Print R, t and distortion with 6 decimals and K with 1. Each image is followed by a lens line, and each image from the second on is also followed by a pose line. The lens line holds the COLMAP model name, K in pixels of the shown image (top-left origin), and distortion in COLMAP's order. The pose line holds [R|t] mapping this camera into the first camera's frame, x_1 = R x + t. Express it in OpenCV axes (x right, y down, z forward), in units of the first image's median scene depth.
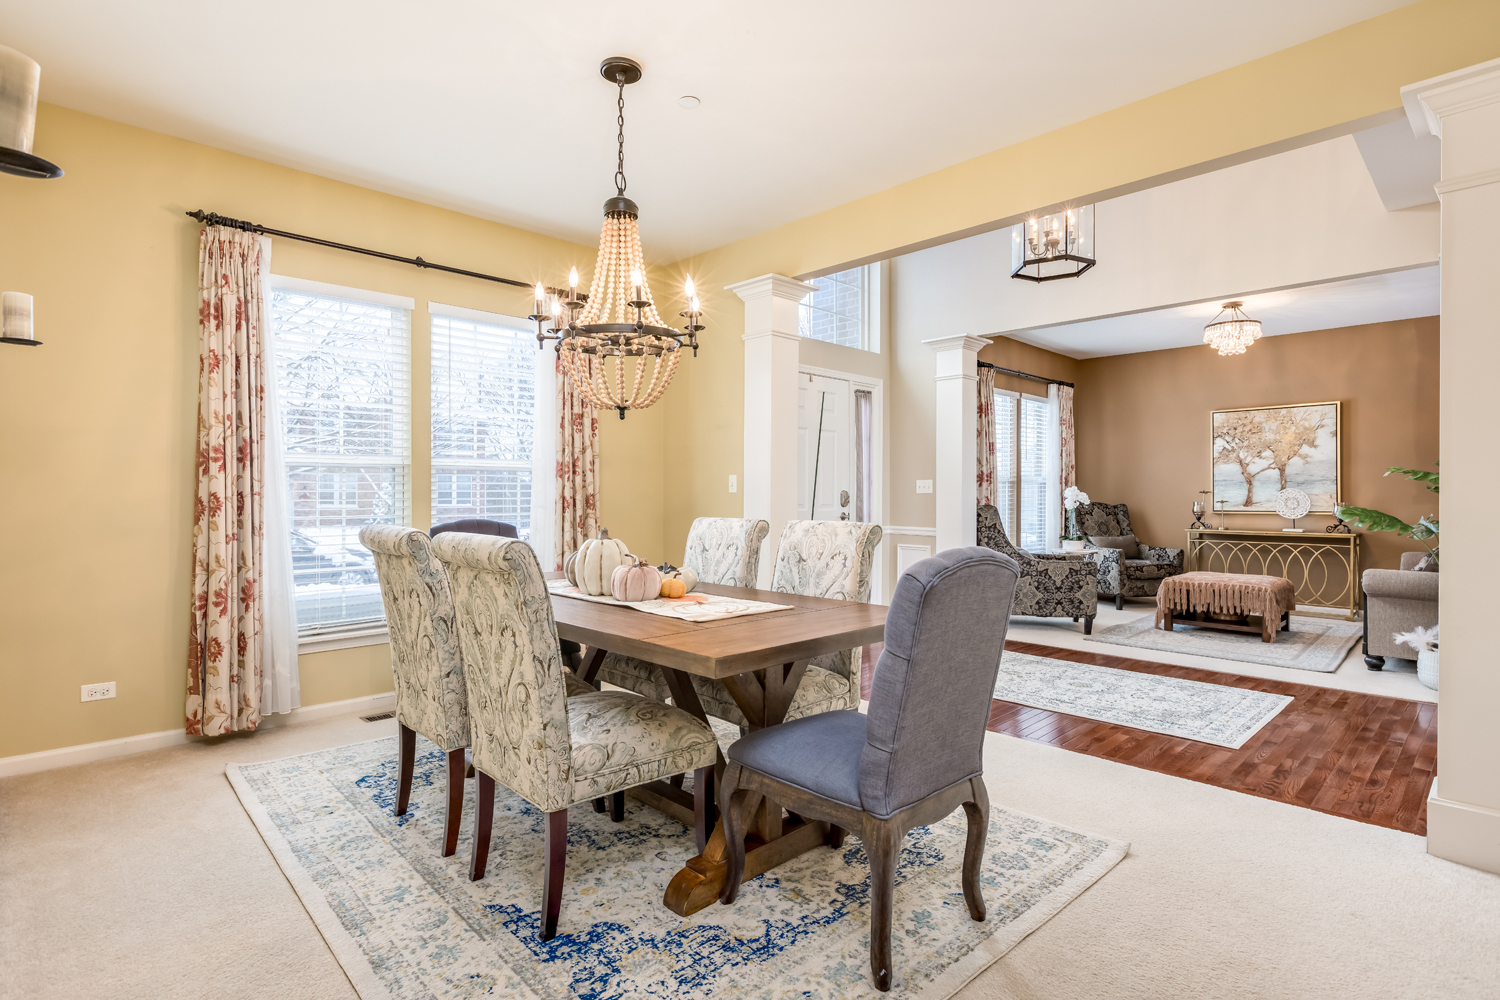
lens RADIAL K [[738.8, 0, 751.1], [0, 738.8, 497.9], [0, 0, 1]] dist [-0.004379, -0.001523]
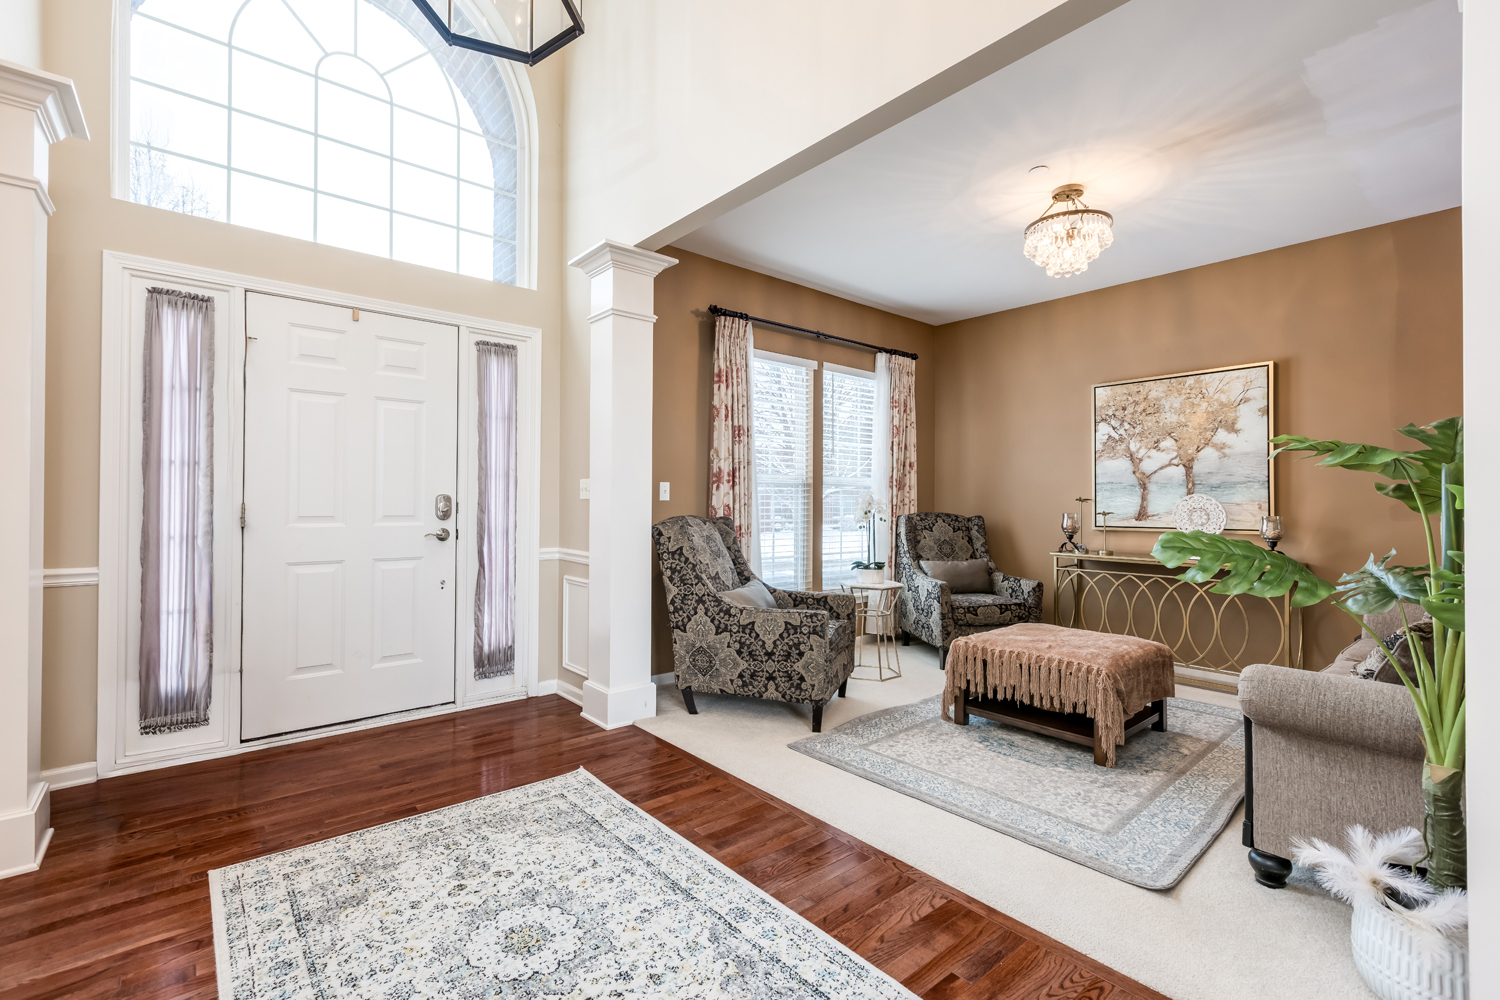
lens RADIAL K [[664.6, 0, 749.5], [0, 664.6, 498.6], [0, 0, 1]] dist [0.001466, -0.000142]
pose [[0.997937, 0.003403, -0.064110, 0.365225], [-0.003962, 0.999955, -0.008587, -0.002254], [0.064078, 0.008823, 0.997906, 0.372680]]
